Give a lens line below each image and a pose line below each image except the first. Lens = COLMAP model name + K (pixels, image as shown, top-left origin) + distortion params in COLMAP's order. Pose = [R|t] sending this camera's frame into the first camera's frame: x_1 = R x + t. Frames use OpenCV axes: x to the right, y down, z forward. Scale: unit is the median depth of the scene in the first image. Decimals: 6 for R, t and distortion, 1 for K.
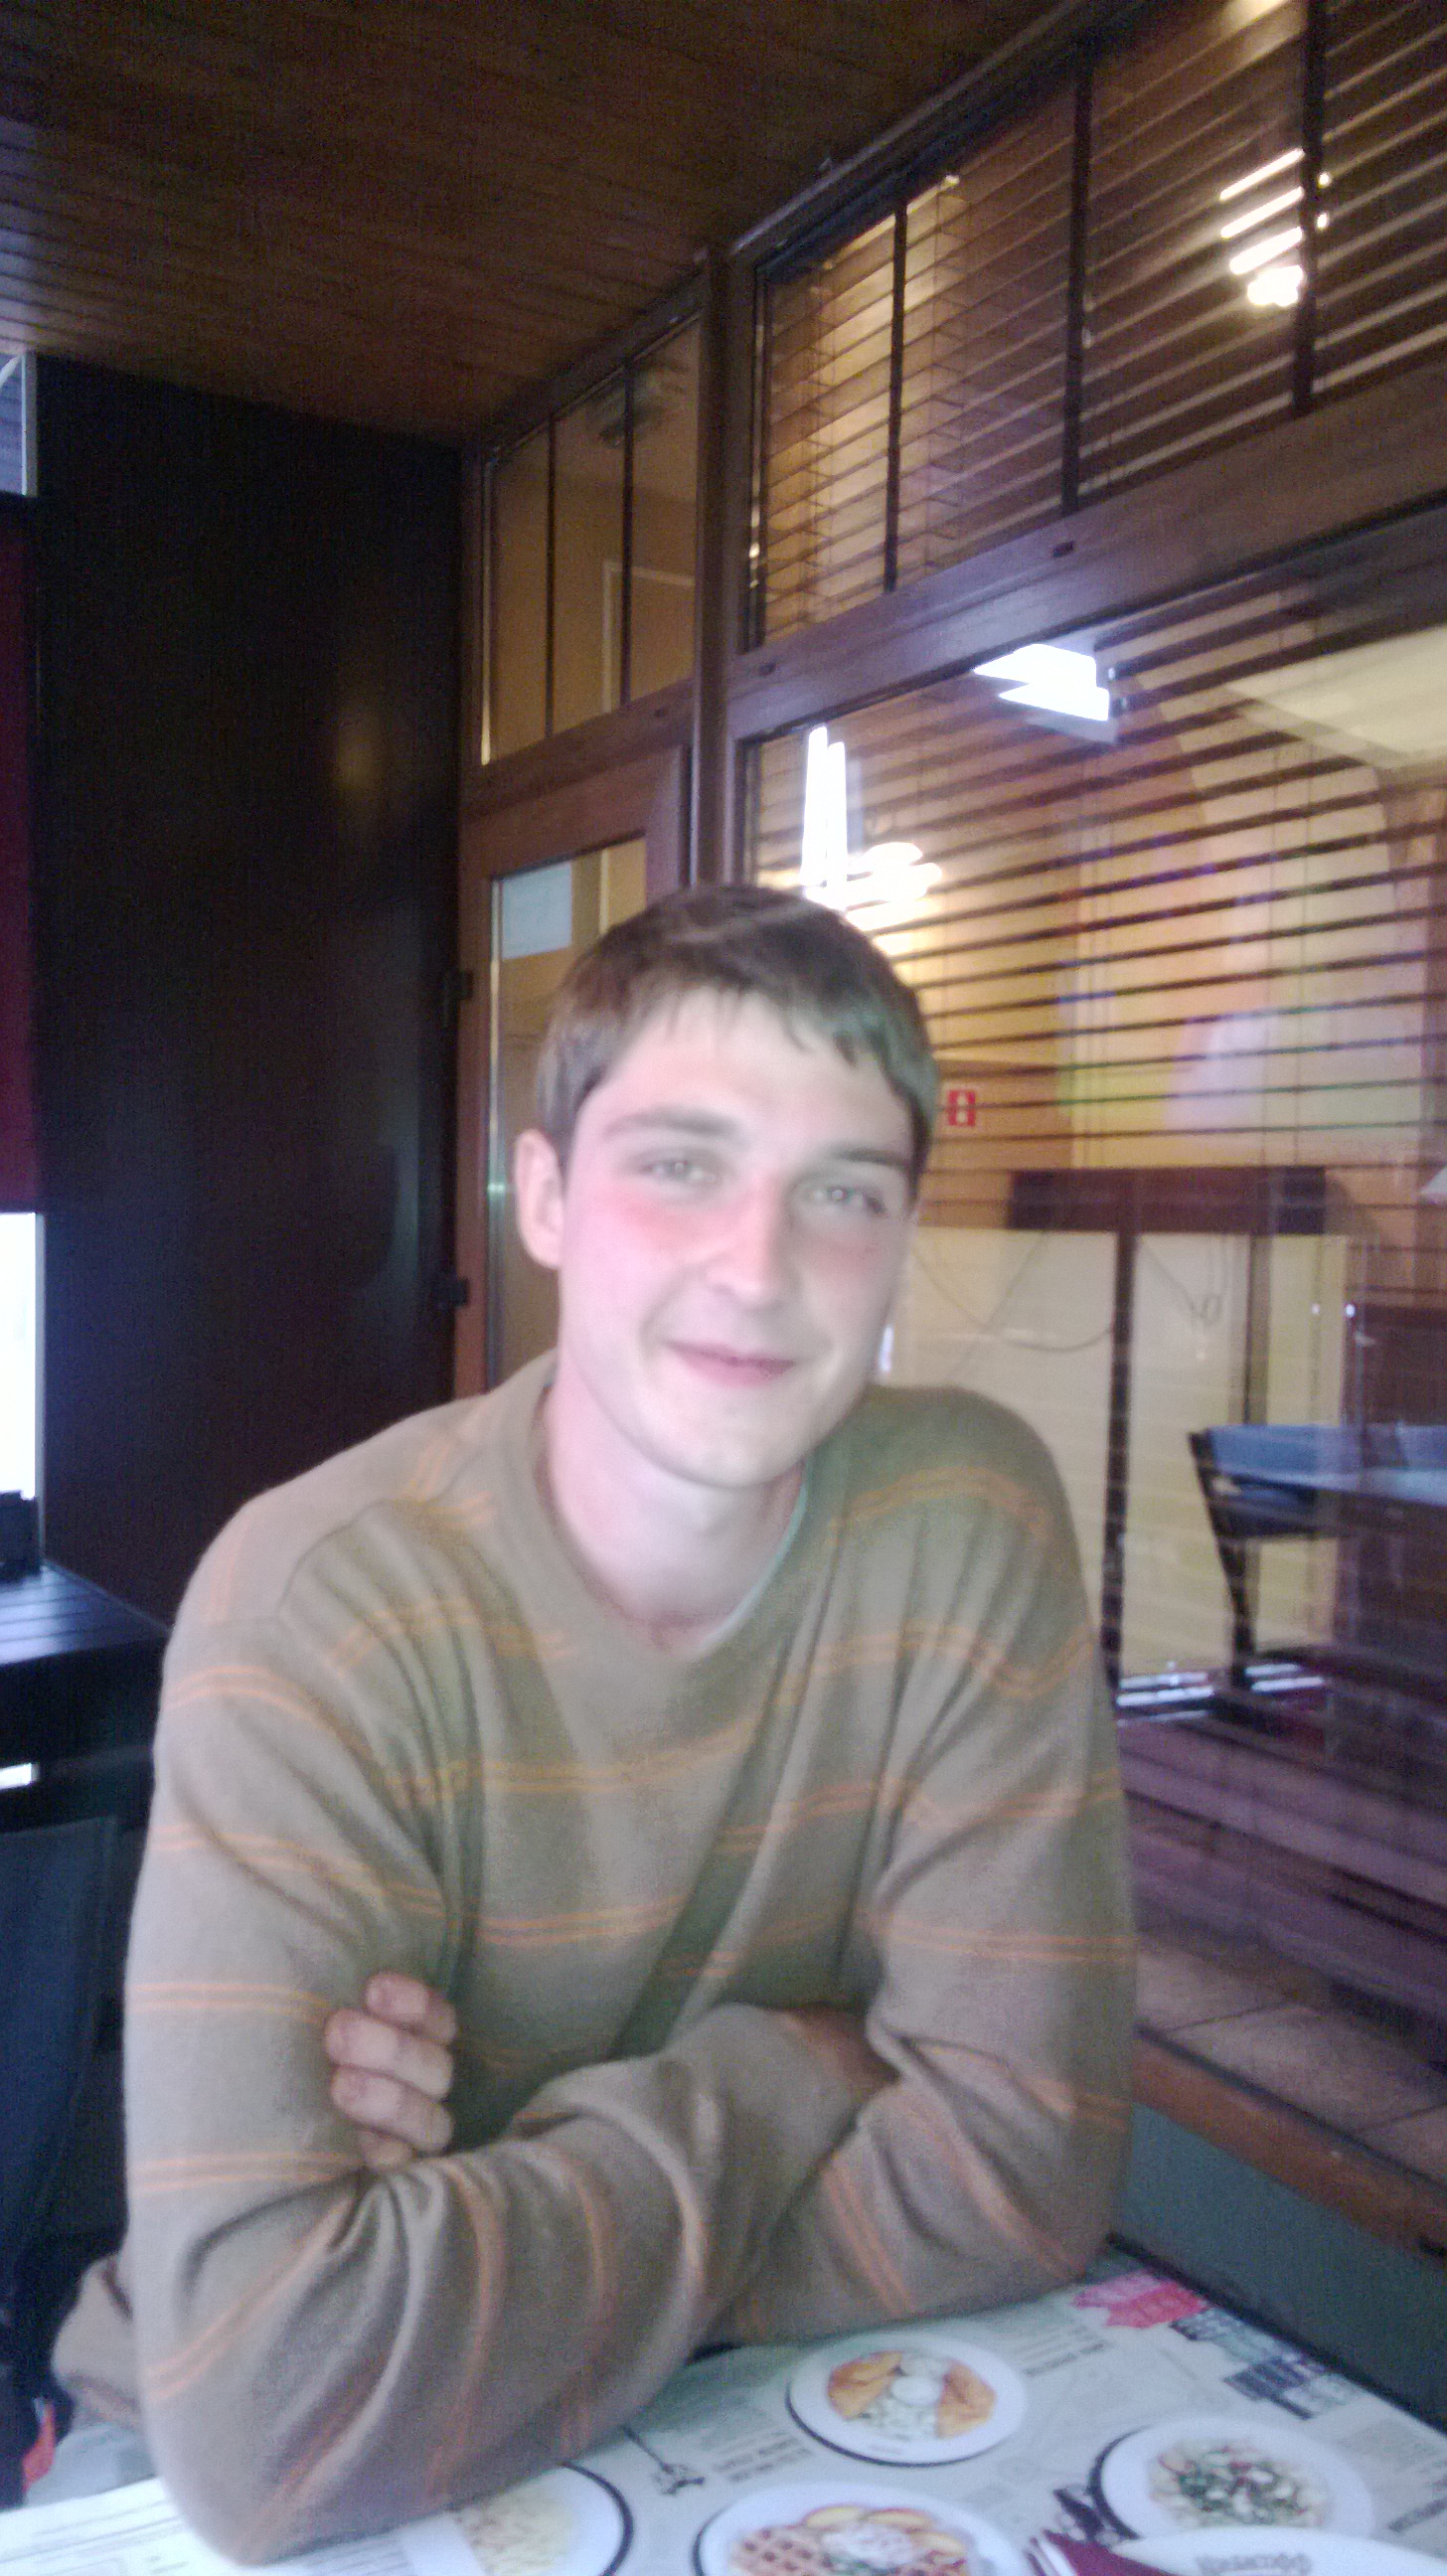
lens RADIAL K [[1927.1, 0, 723.5], [0, 1927.1, 1288.0], [0, 0, 1]] dist [0.012639, 0.002731]
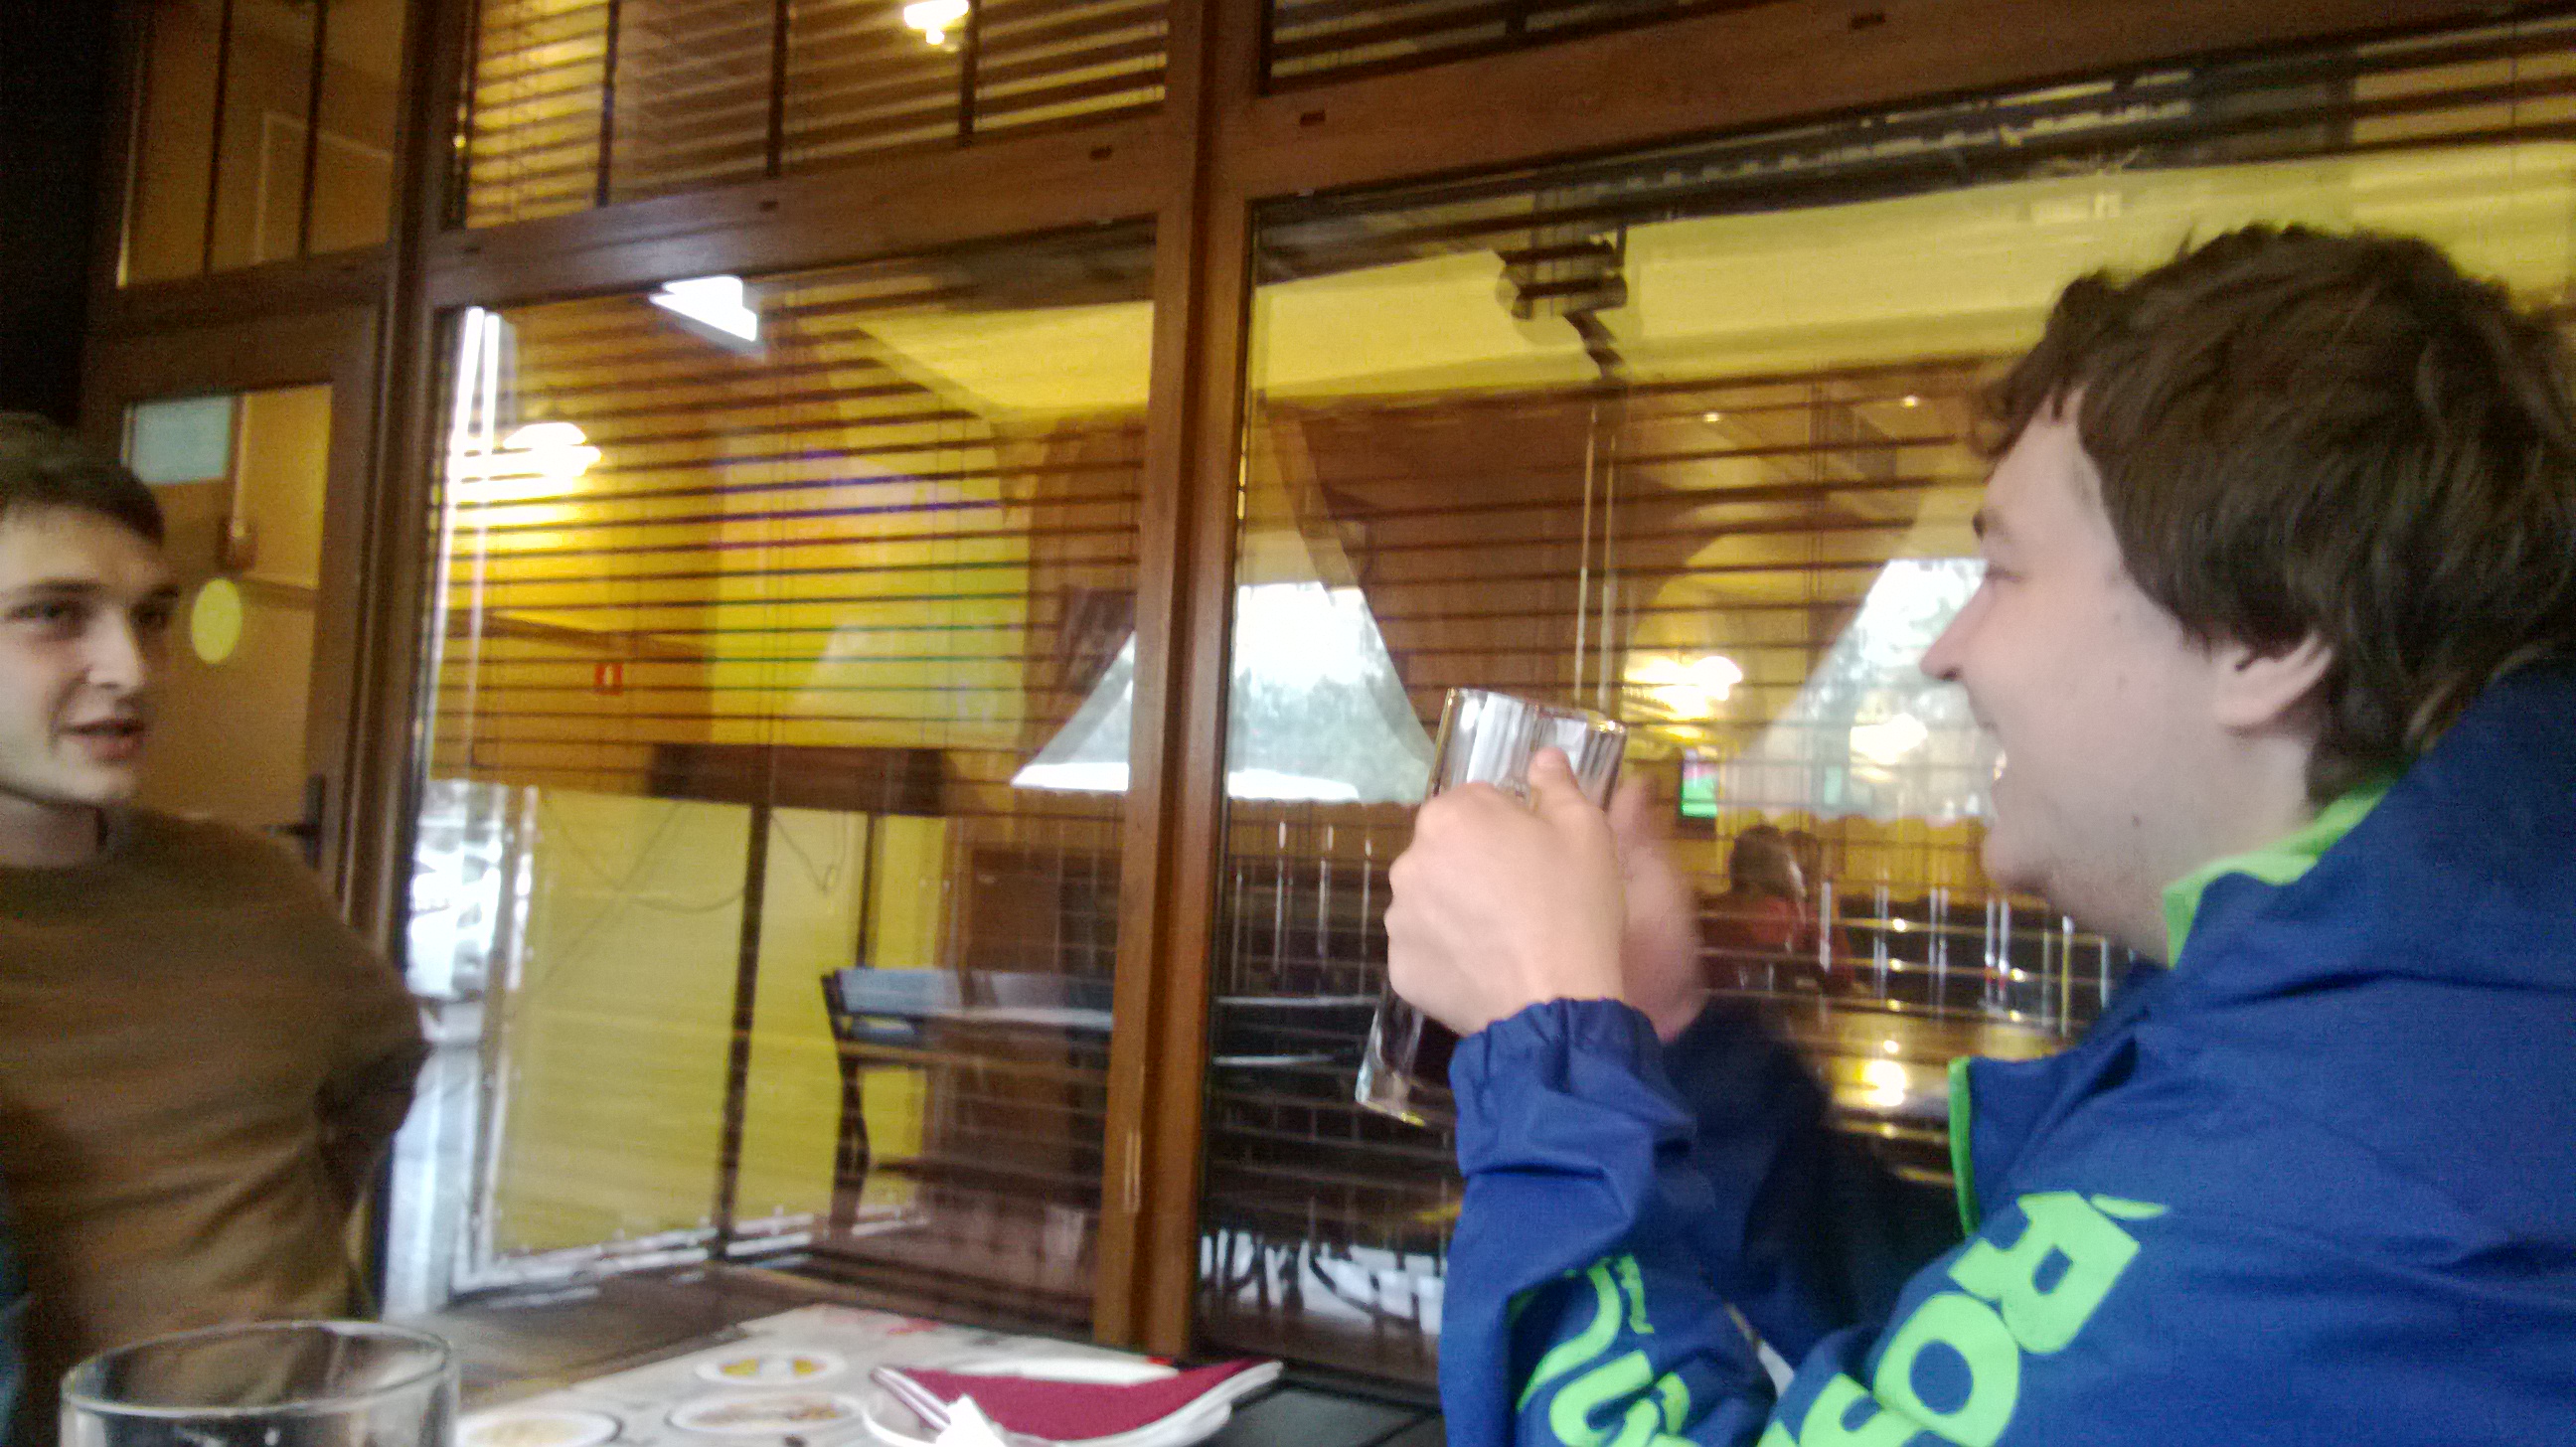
lens RADIAL K [[1927.1, 0, 1288.0], [0, 1927.1, 723.5], [0, 0, 1]] dist [0.012639, 0.002731]
pose [[0.874451, 0.067614, 0.480379, -0.066119], [-0.019321, 0.994308, -0.104780, 0.039487], [-0.484729, 0.082344, 0.870780, -0.119733]]
